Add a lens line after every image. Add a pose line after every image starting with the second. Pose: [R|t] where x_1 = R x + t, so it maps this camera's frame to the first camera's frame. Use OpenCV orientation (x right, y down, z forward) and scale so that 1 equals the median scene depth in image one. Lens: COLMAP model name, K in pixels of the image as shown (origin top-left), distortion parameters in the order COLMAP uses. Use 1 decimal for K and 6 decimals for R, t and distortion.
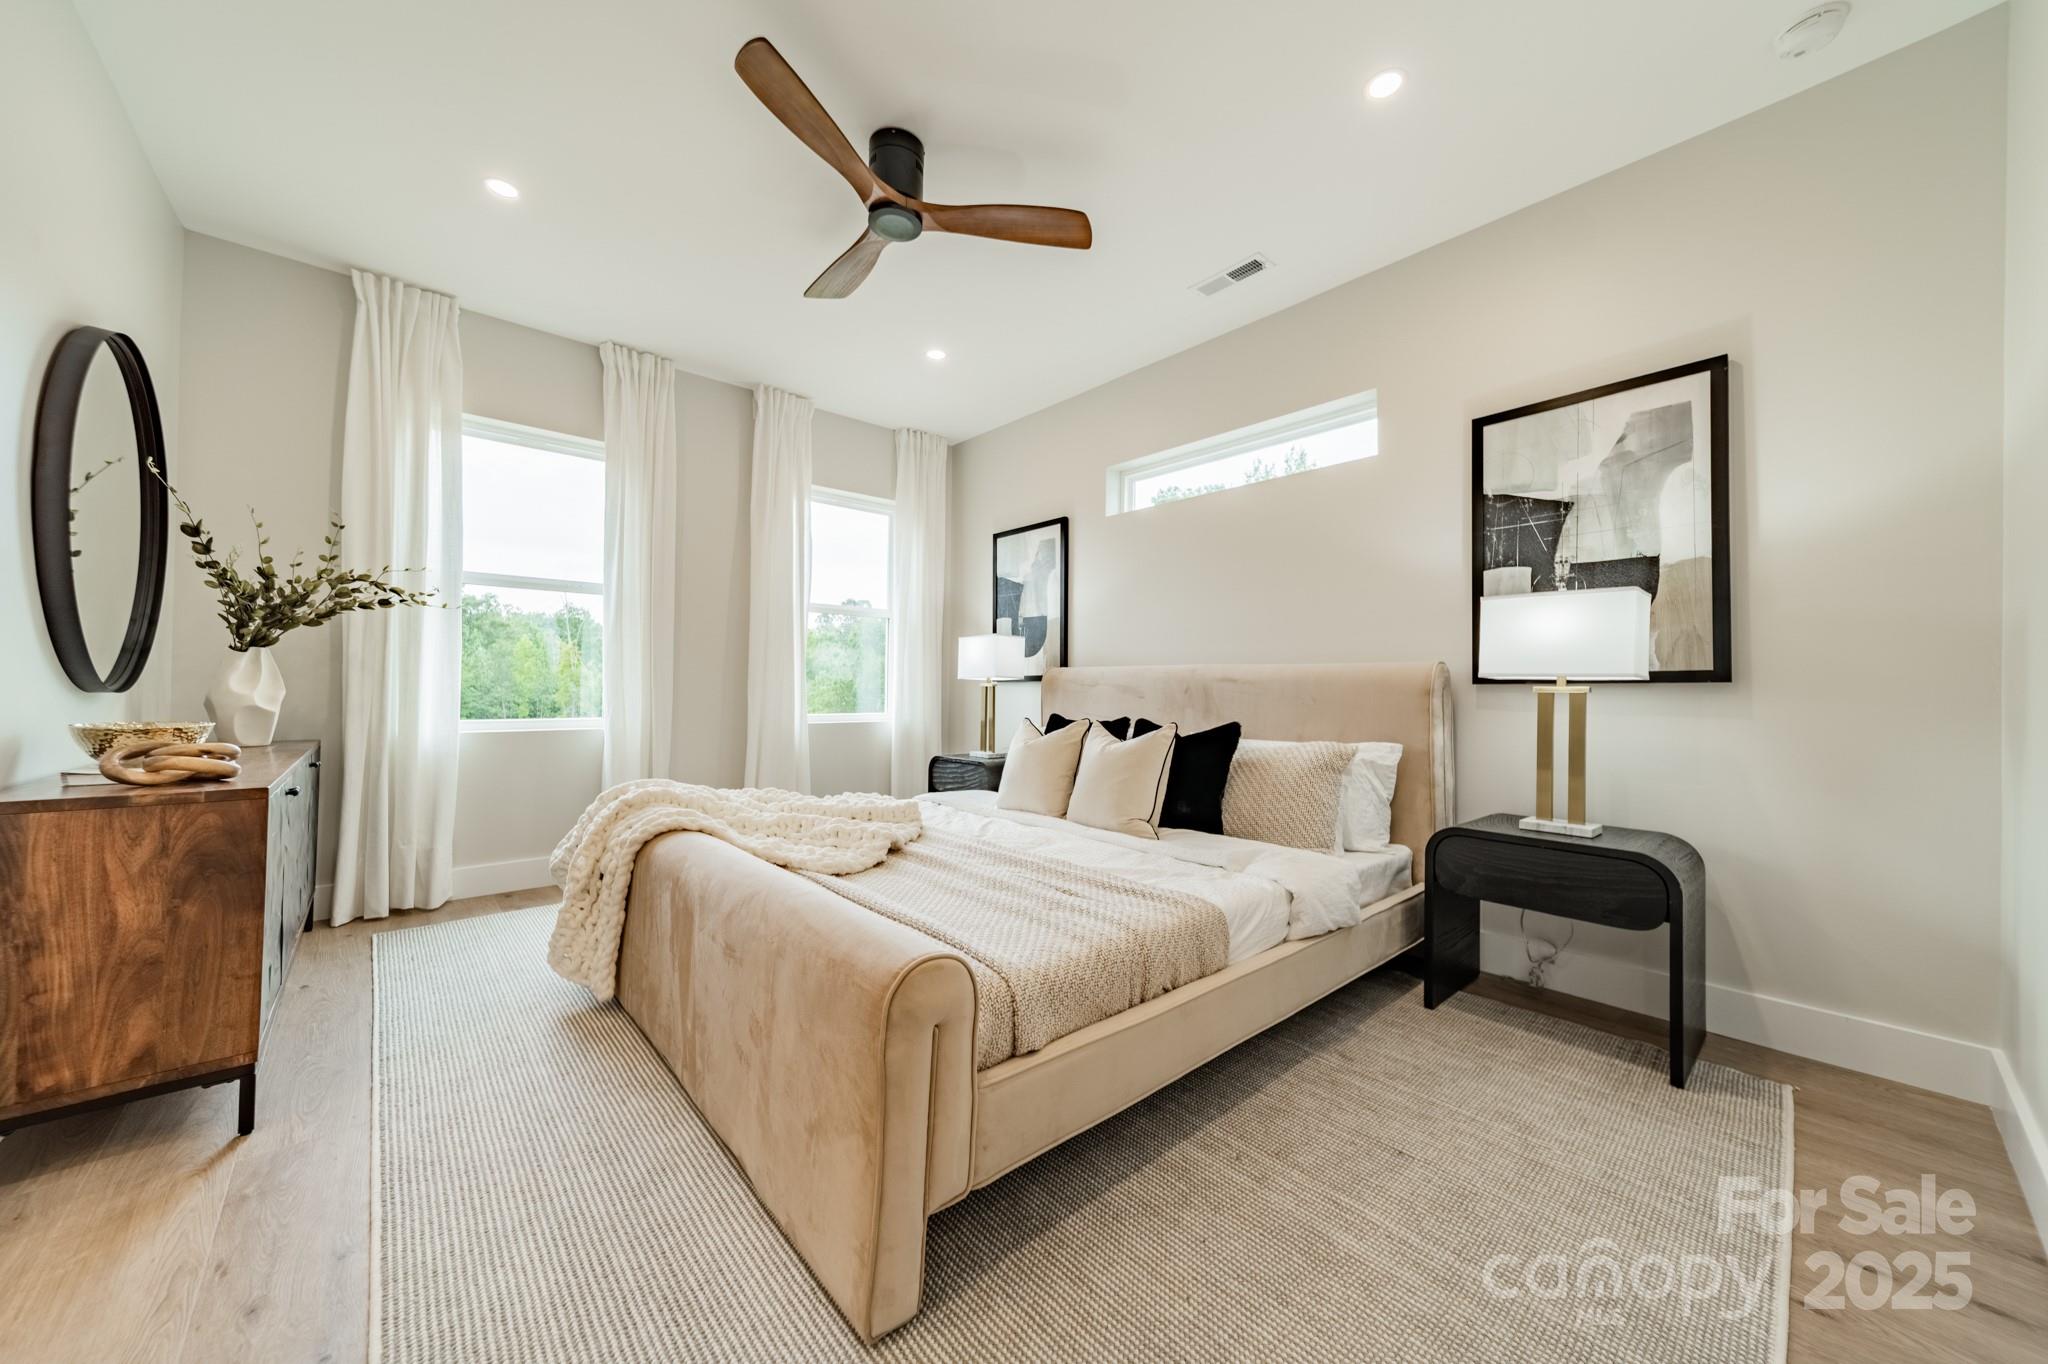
lens RADIAL K [[730.2, 0, 1024.0], [0, 730.2, 682.0], [0, 0, 1]] dist [0.000715, 0.000055]
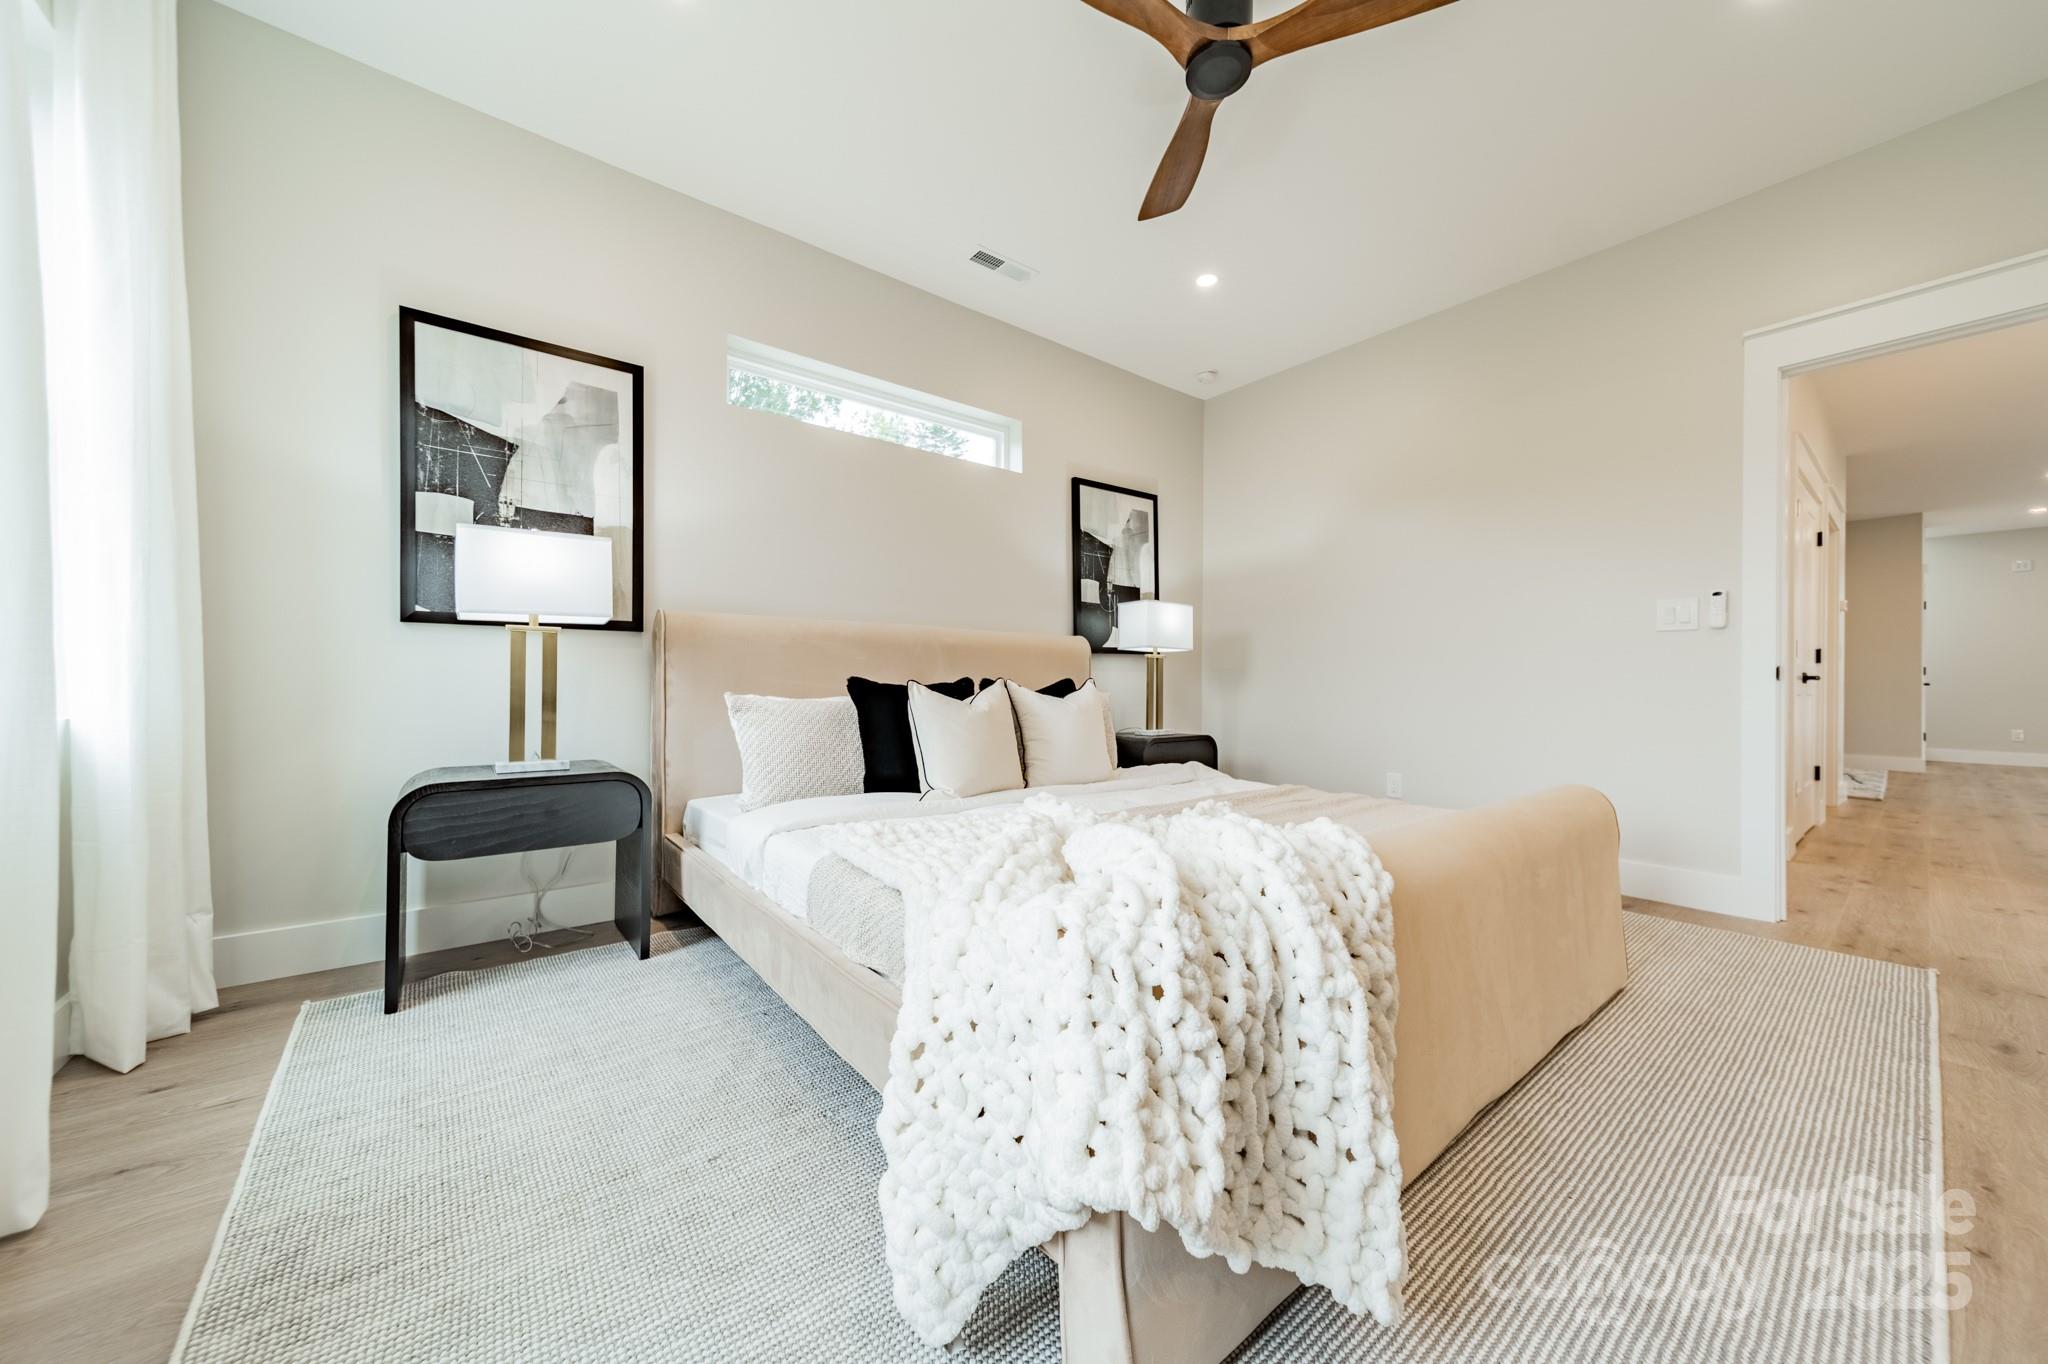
lens RADIAL K [[700.2, 0, 1016.1], [0, 700.2, 650.9], [0, 0, 1]] dist [0.058074, 0.000029]
pose [[0.062039, -0.006597, 0.998052, -0.224058], [-0.042775, 0.999042, 0.009262, -0.001513], [-0.997157, -0.043266, 0.061697, 0.264081]]
